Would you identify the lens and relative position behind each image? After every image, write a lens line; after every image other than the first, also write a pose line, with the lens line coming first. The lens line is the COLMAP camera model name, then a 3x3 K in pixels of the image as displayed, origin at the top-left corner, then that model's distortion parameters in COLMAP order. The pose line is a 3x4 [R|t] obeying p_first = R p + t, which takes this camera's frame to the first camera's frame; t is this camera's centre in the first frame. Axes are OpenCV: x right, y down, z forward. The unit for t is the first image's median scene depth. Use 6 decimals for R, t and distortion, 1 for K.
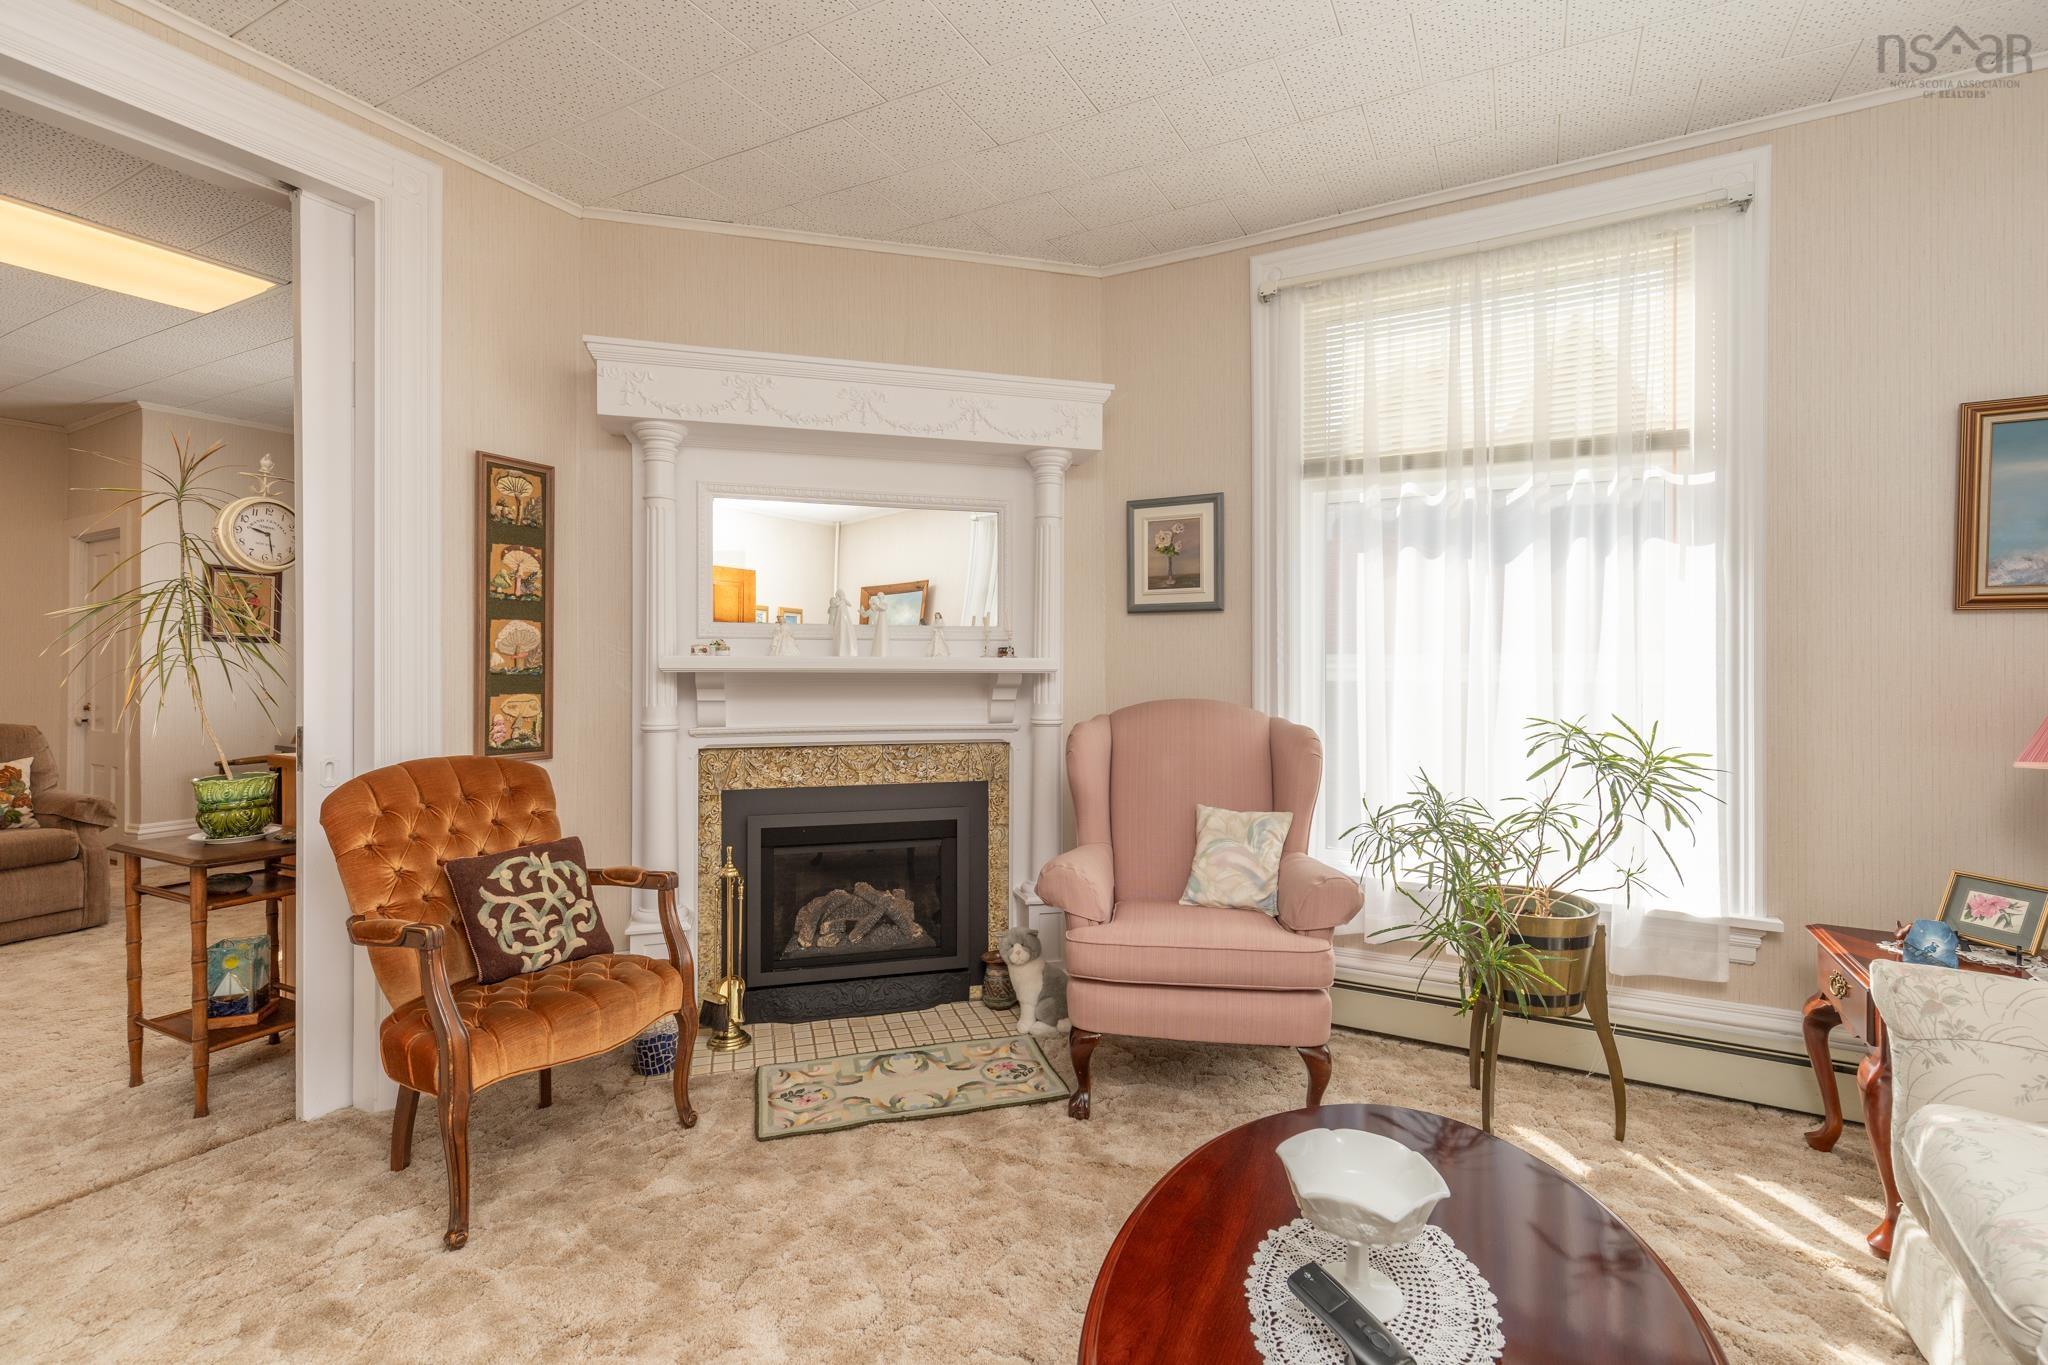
lens RADIAL K [[927.5, 0, 1018.4], [0, 927.5, 659.5], [0, 0, 1]] dist [0.002608, -0.000400]
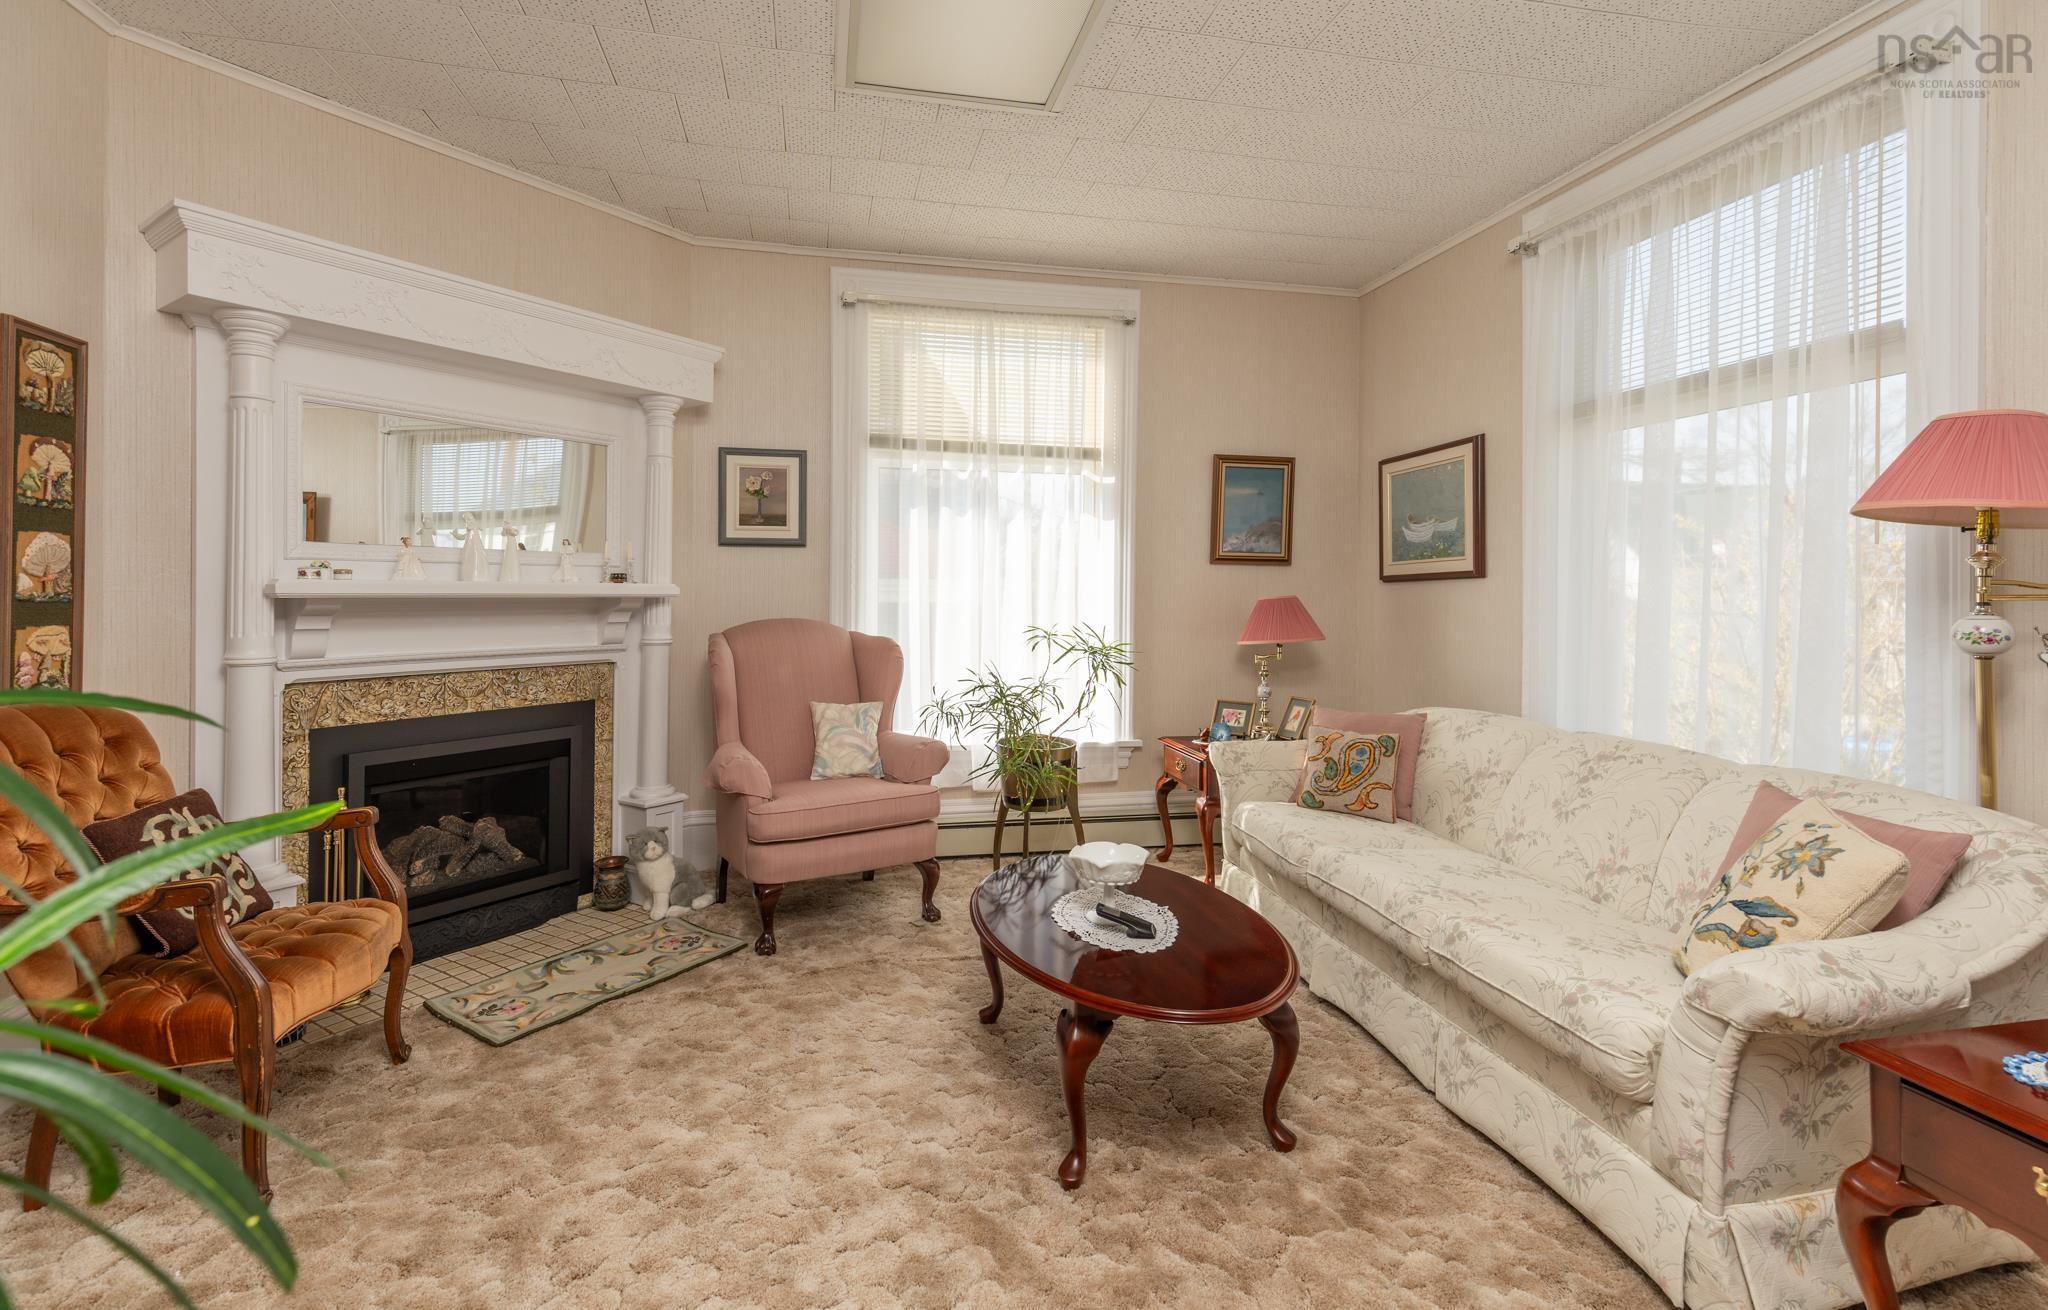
lens RADIAL K [[941.9, 0, 1025.7], [0, 941.9, 581.3], [0, 0, 1]] dist [-0.001940, -0.000292]
pose [[0.750065, 0.008958, 0.661303, -0.415932], [-0.009739, 0.999949, -0.002498, -0.006387], [-0.661292, -0.004567, 0.750114, -0.141774]]
